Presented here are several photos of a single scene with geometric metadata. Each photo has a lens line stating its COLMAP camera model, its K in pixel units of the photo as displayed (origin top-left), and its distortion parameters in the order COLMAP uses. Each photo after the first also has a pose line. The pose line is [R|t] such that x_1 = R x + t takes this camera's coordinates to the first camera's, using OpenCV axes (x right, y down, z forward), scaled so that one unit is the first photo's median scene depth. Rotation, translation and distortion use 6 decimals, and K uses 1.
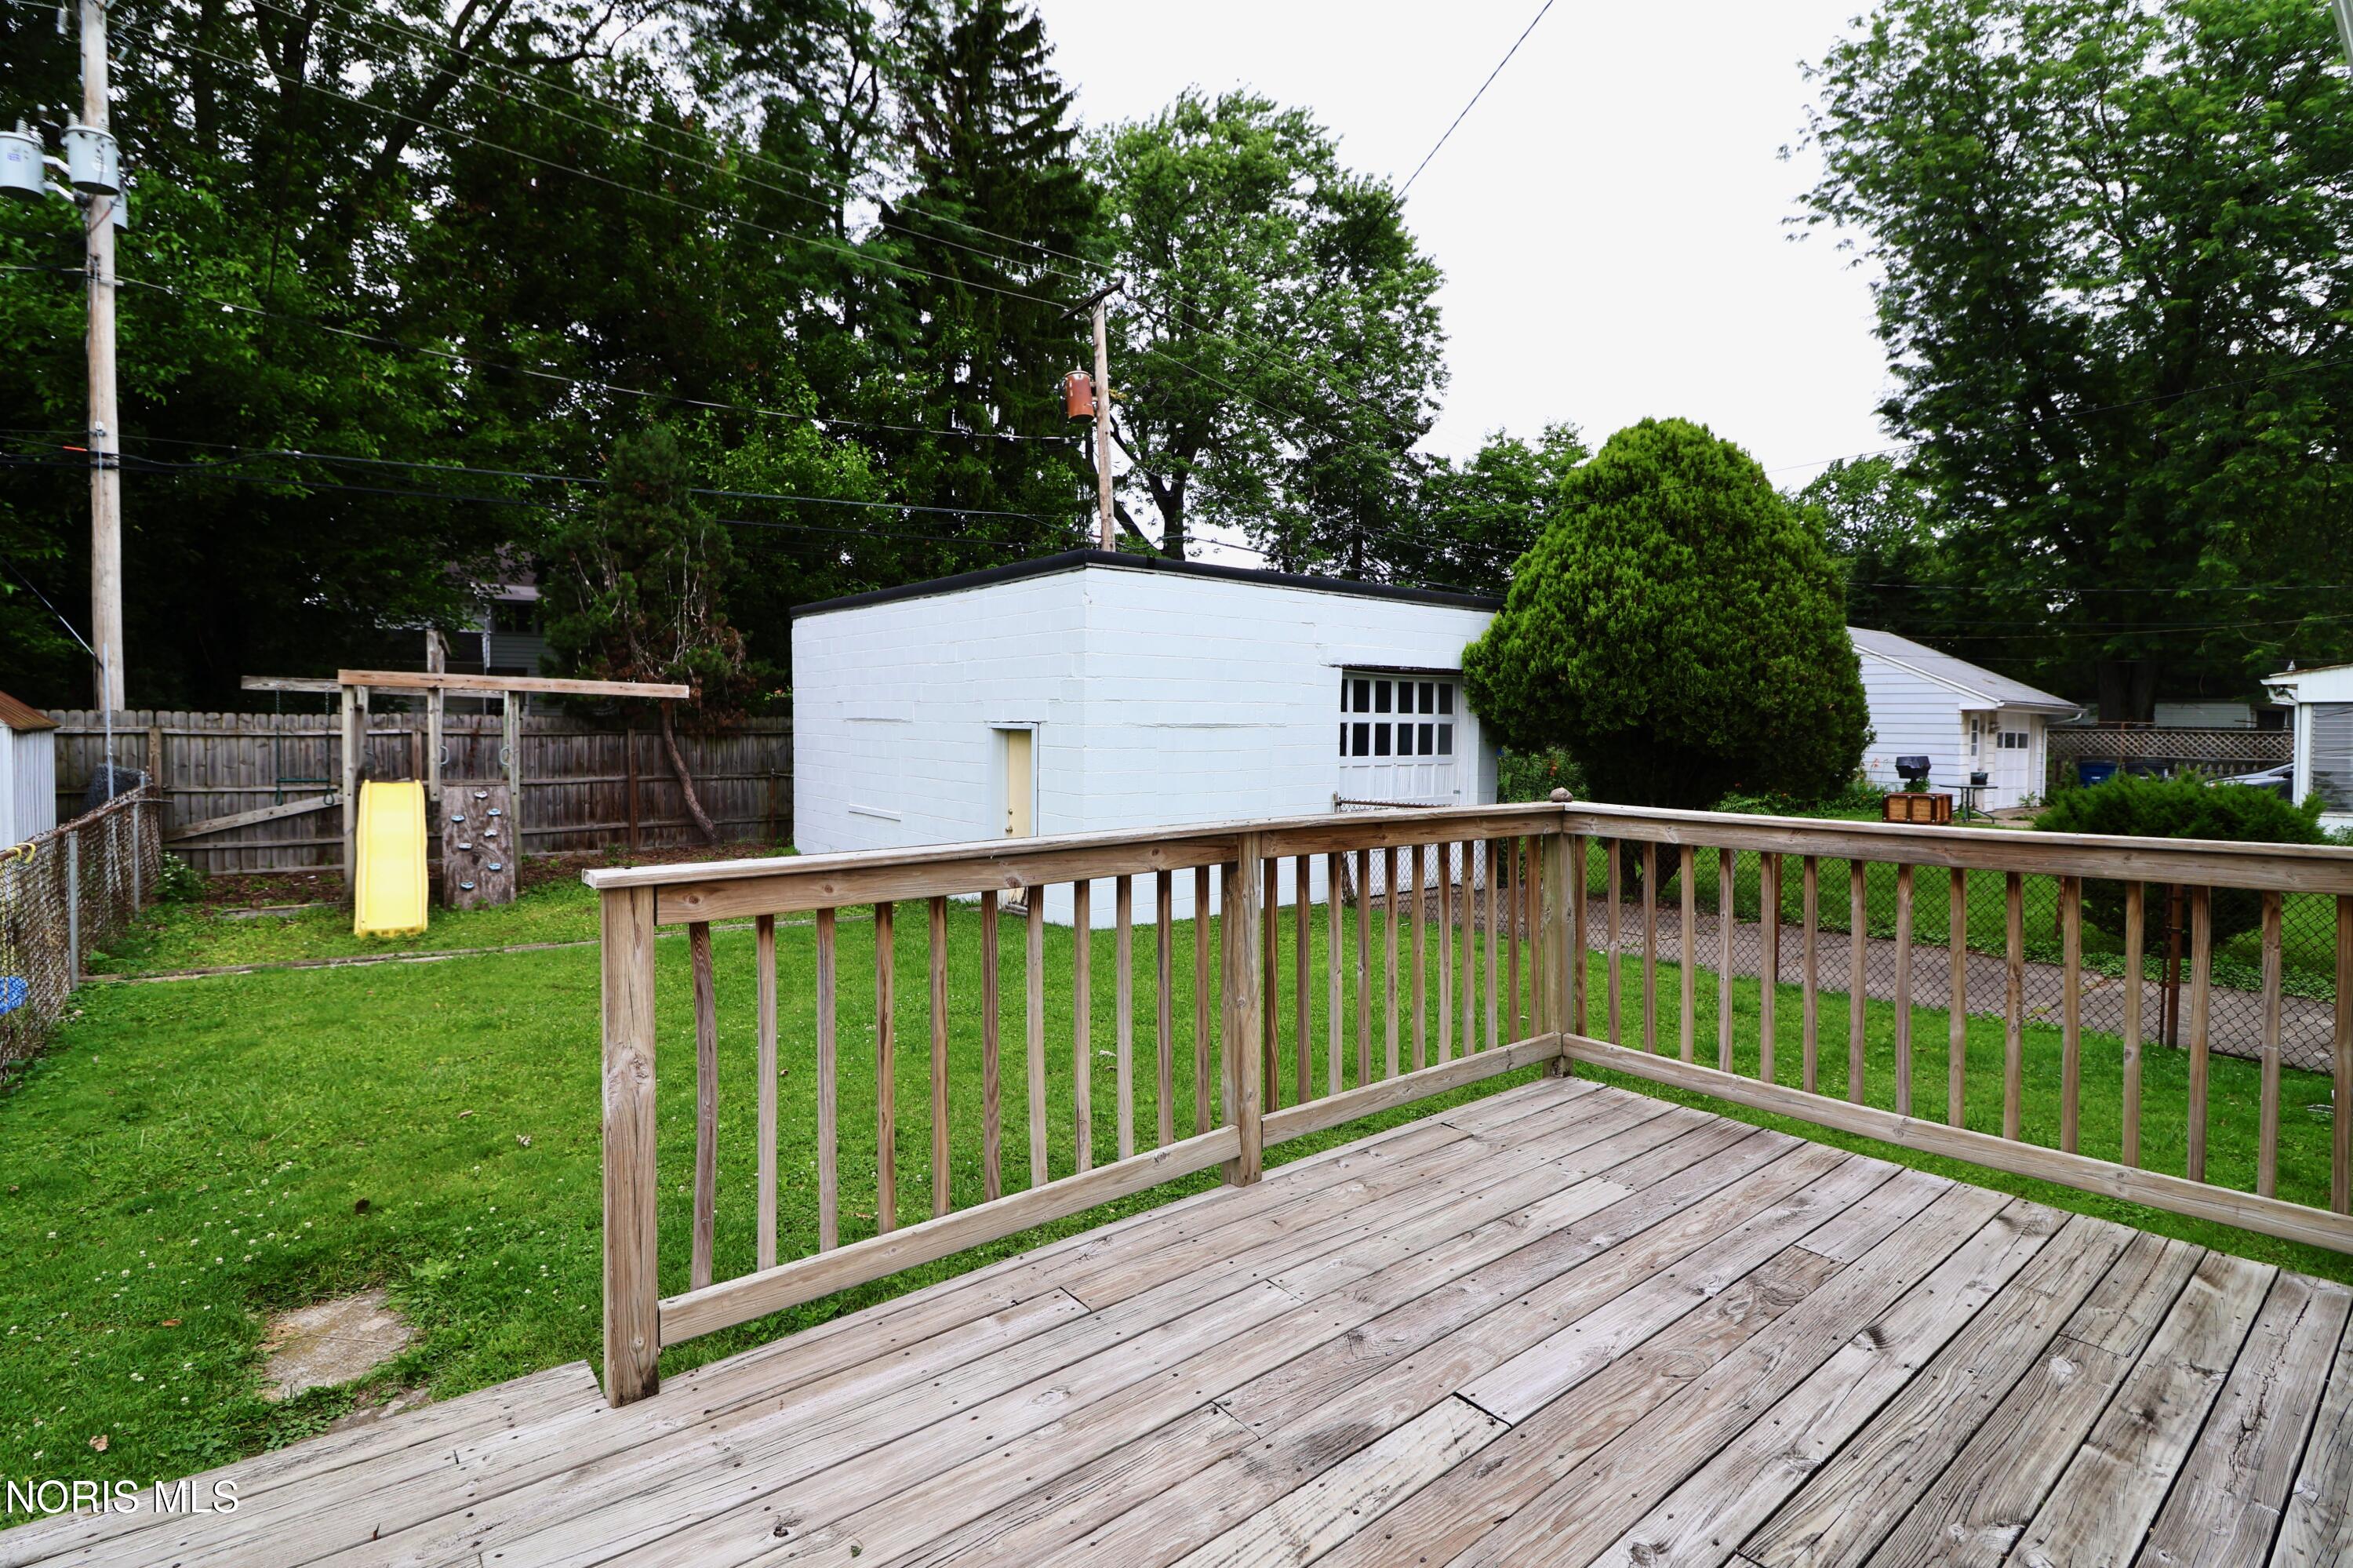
lens RADIAL K [[1114.1, 0, 1182.1], [0, 1114.1, 751.9], [0, 0, 1]] dist [-0.024094, 0.000690]
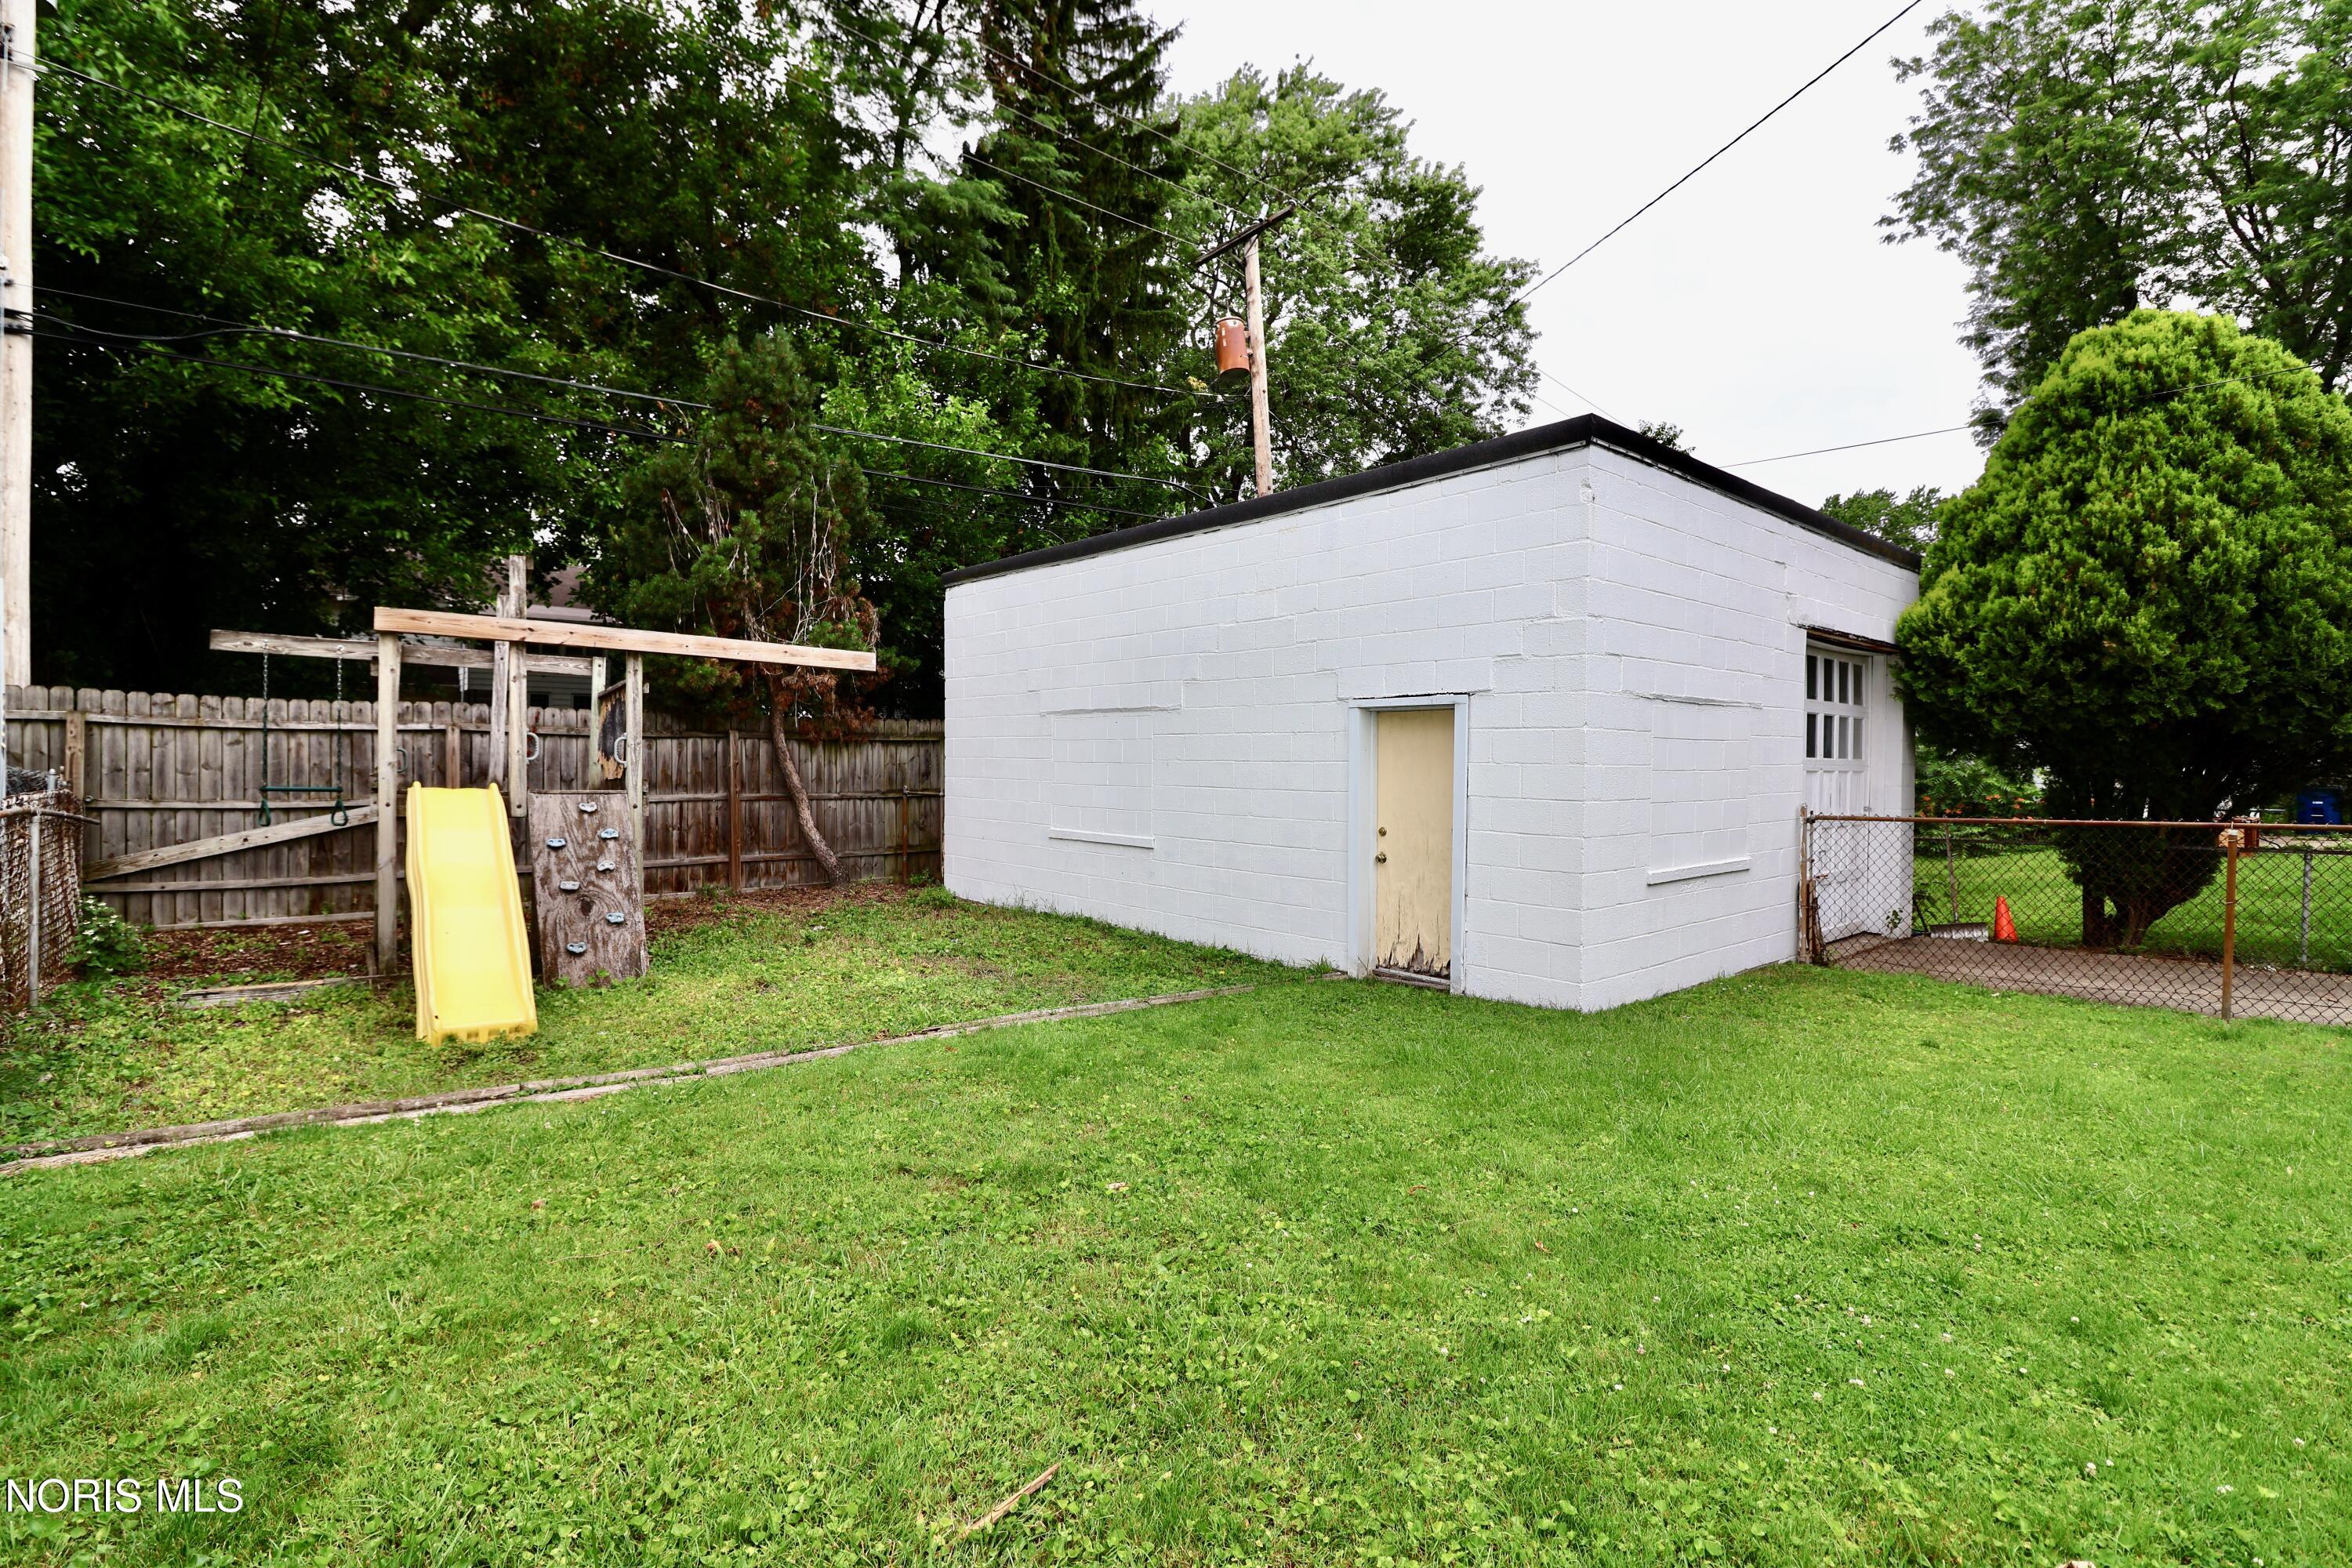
lens RADIAL K [[1104.7, 0, 1169.9], [0, 1104.7, 766.0], [0, 0, 1]] dist [-0.019728, -0.000923]
pose [[0.999500, -0.000251, 0.031621, -0.271263], [0.001059, 0.999674, -0.025524, 0.027529], [-0.031605, 0.025545, 0.999174, 0.295155]]
